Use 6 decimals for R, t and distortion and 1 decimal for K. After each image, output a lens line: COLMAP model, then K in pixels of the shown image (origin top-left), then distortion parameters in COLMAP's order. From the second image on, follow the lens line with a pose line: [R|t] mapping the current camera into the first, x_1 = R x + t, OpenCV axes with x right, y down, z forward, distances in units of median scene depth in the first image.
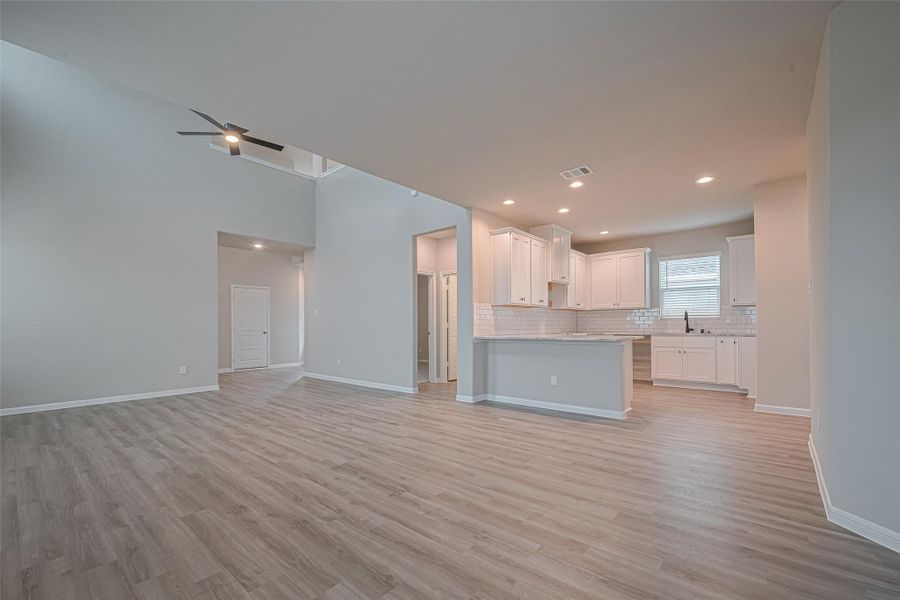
lens RADIAL K [[380.0, 0, 451.3], [0, 380.0, 323.6], [0, 0, 1]] dist [-0.002024, 0.000956]
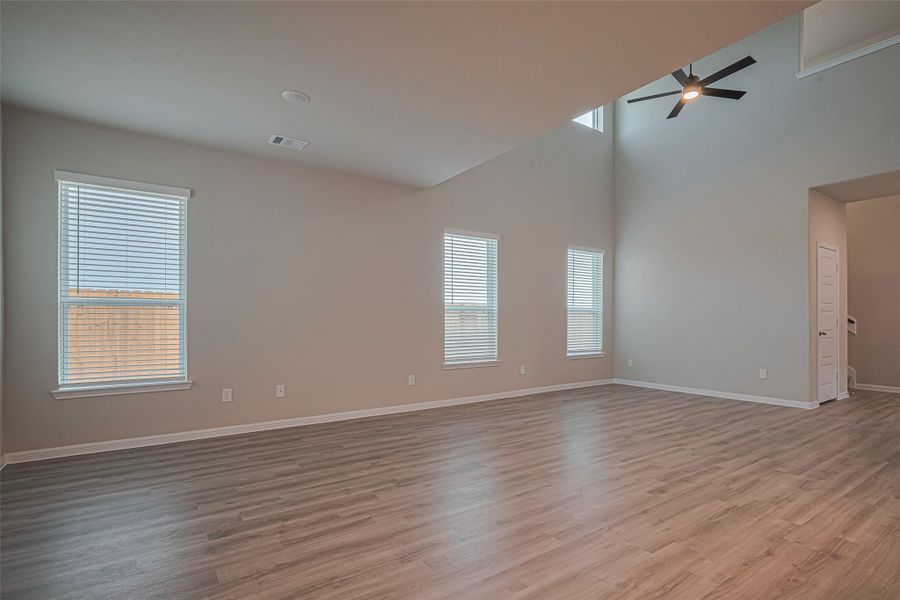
lens RADIAL K [[454.6, 0, 447.7], [0, 454.6, 320.7], [0, 0, 1]] dist [-0.004736, 0.001172]
pose [[-0.267028, 0.010646, -0.963630, 0.703797], [0.004890, 0.999941, 0.009692, -0.010484], [0.963676, -0.002124, -0.267065, 1.003176]]
